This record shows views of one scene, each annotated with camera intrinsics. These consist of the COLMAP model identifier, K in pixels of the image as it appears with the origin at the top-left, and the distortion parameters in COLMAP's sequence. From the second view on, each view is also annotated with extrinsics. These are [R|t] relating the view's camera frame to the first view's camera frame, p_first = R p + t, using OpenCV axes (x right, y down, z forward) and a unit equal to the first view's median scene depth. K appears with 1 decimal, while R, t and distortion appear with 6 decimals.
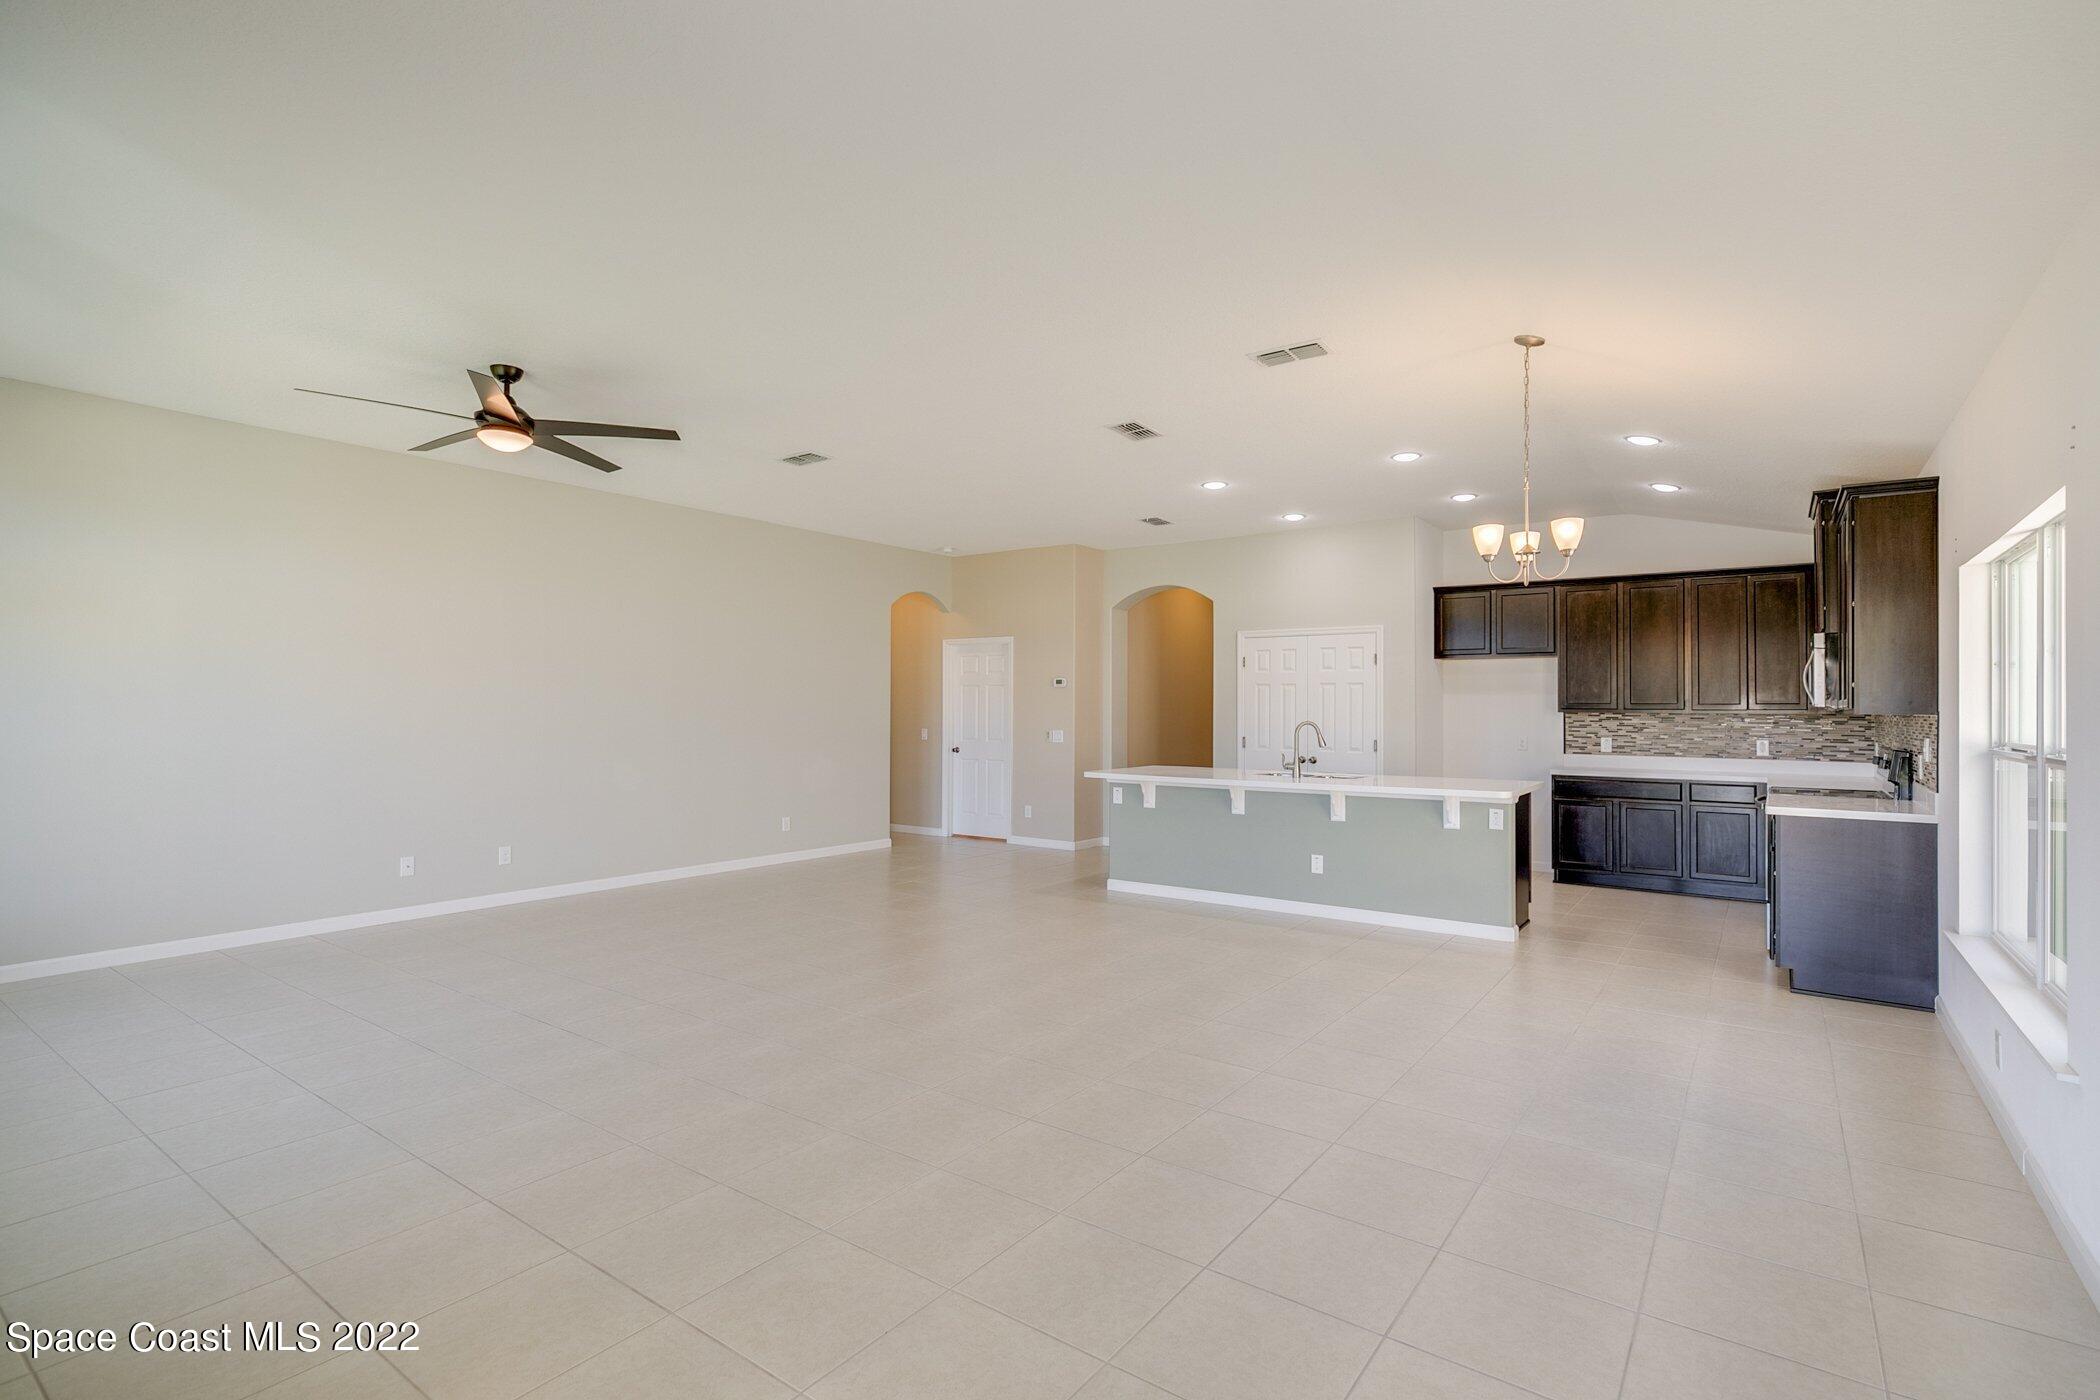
lens RADIAL K [[986.5, 0, 1053.6], [0, 986.5, 694.6], [0, 0, 1]] dist [-0.004819, -0.000345]
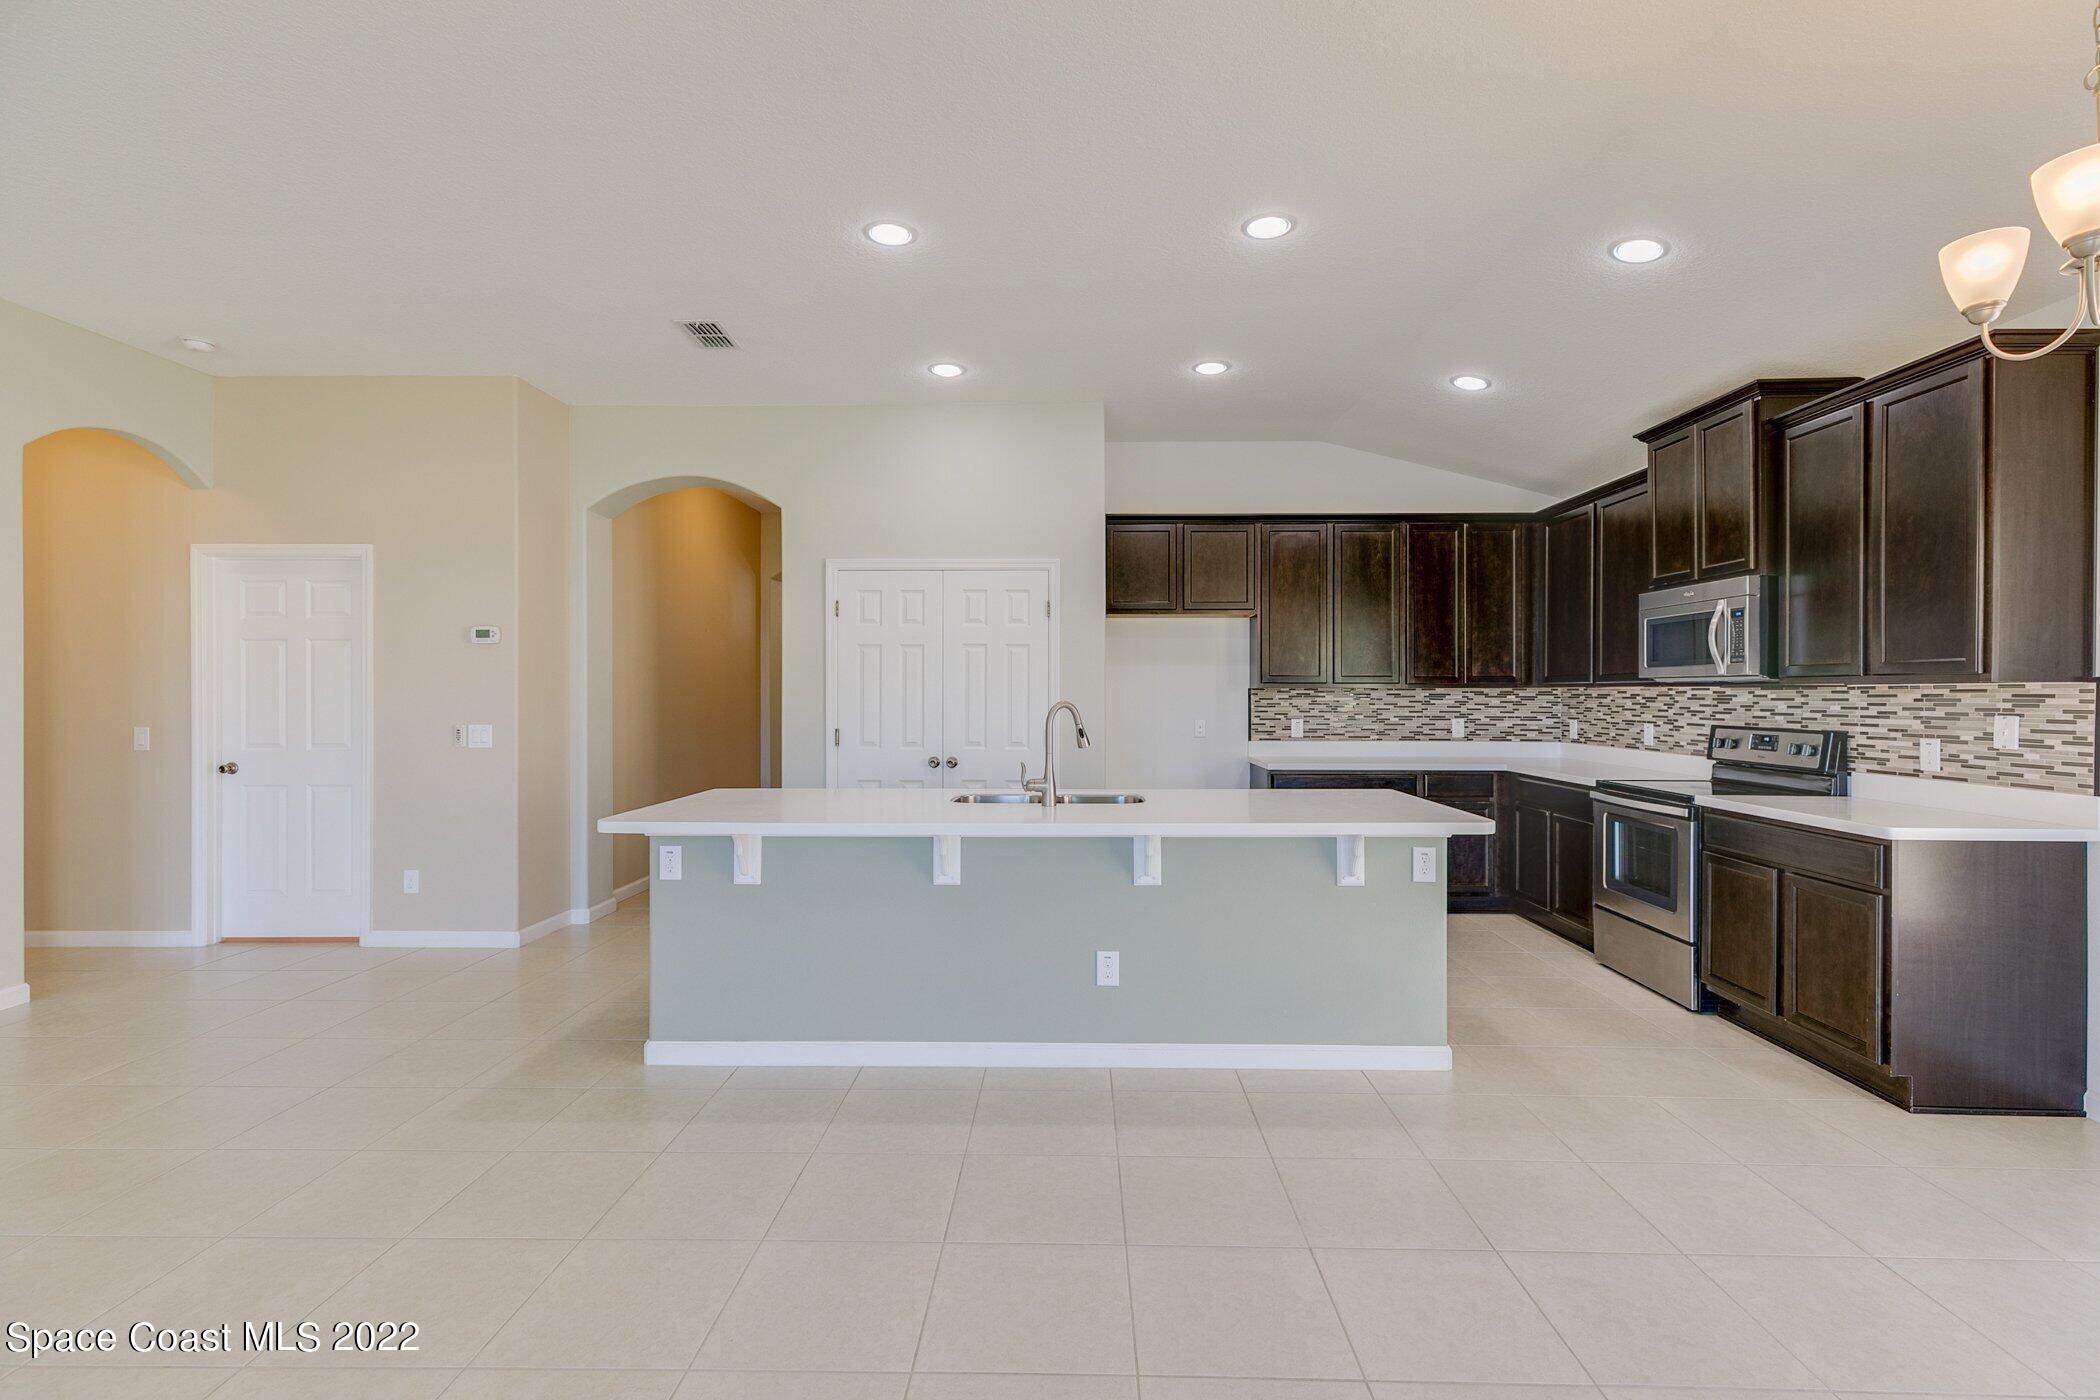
lens RADIAL K [[947.8, 0, 1055.7], [0, 947.8, 695.7], [0, 0, 1]] dist [0.006325, -0.000447]
pose [[0.821660, -0.005887, 0.569948, -0.038451], [-0.004849, 0.999838, 0.017318, 0.011924], [-0.569958, -0.016993, 0.821498, 0.473069]]
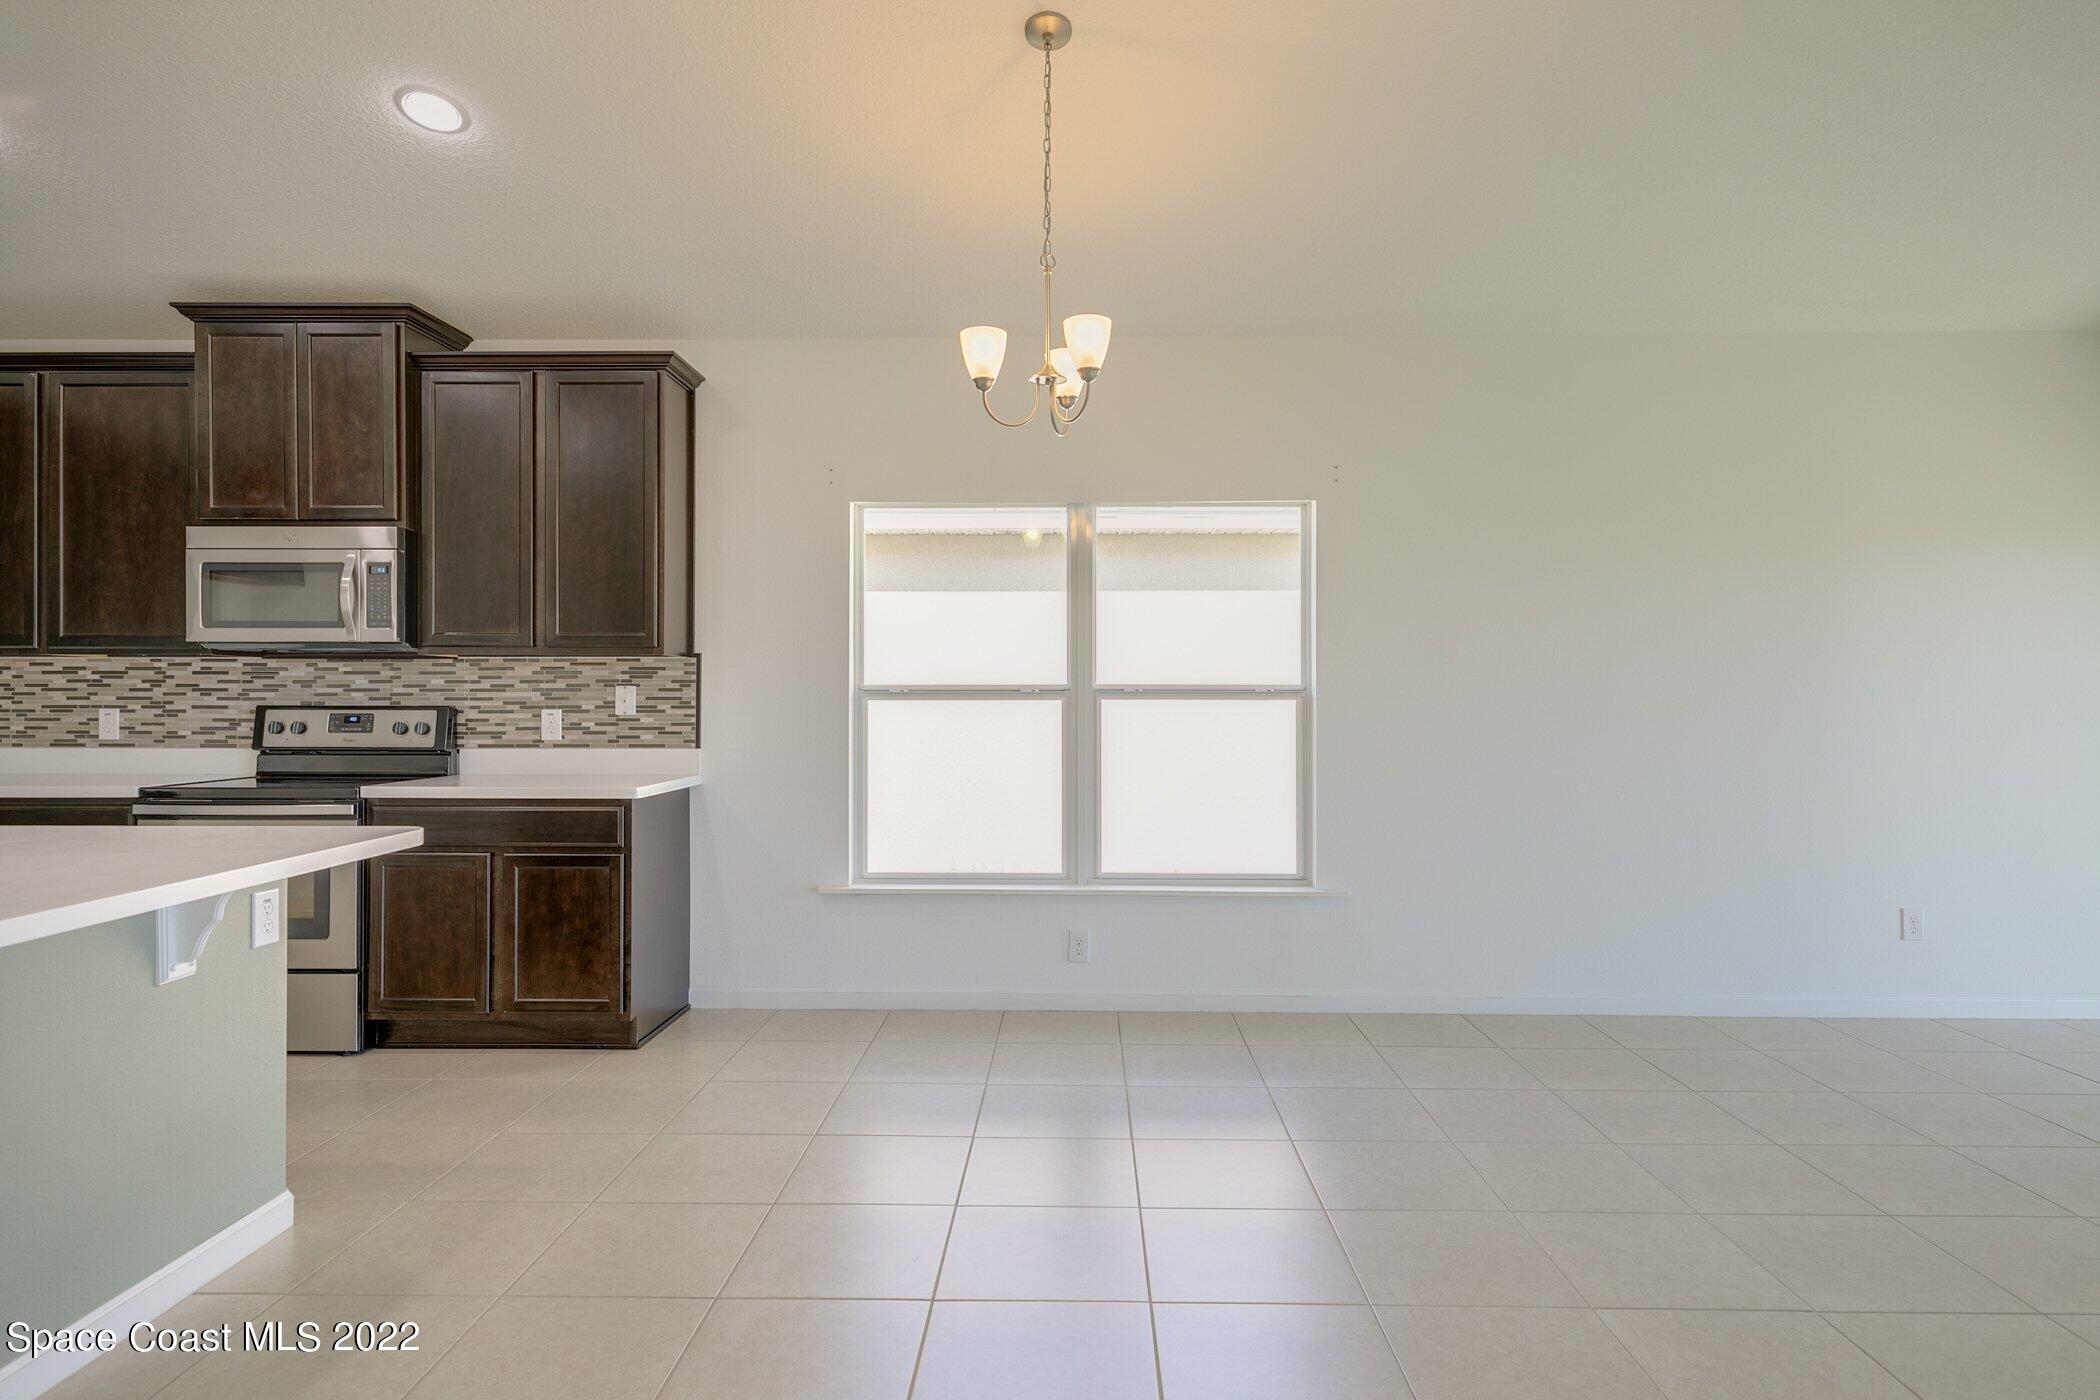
lens RADIAL K [[1178.5, 0, 1060.1], [0, 1178.5, 694.1], [0, 0, 1]] dist [0.006684, 0.002376]
pose [[-0.573459, -0.006691, 0.819207, -0.063509], [-0.015904, 0.999869, -0.002967, 0.027415], [-0.819080, -0.014730, -0.573490, 0.723501]]
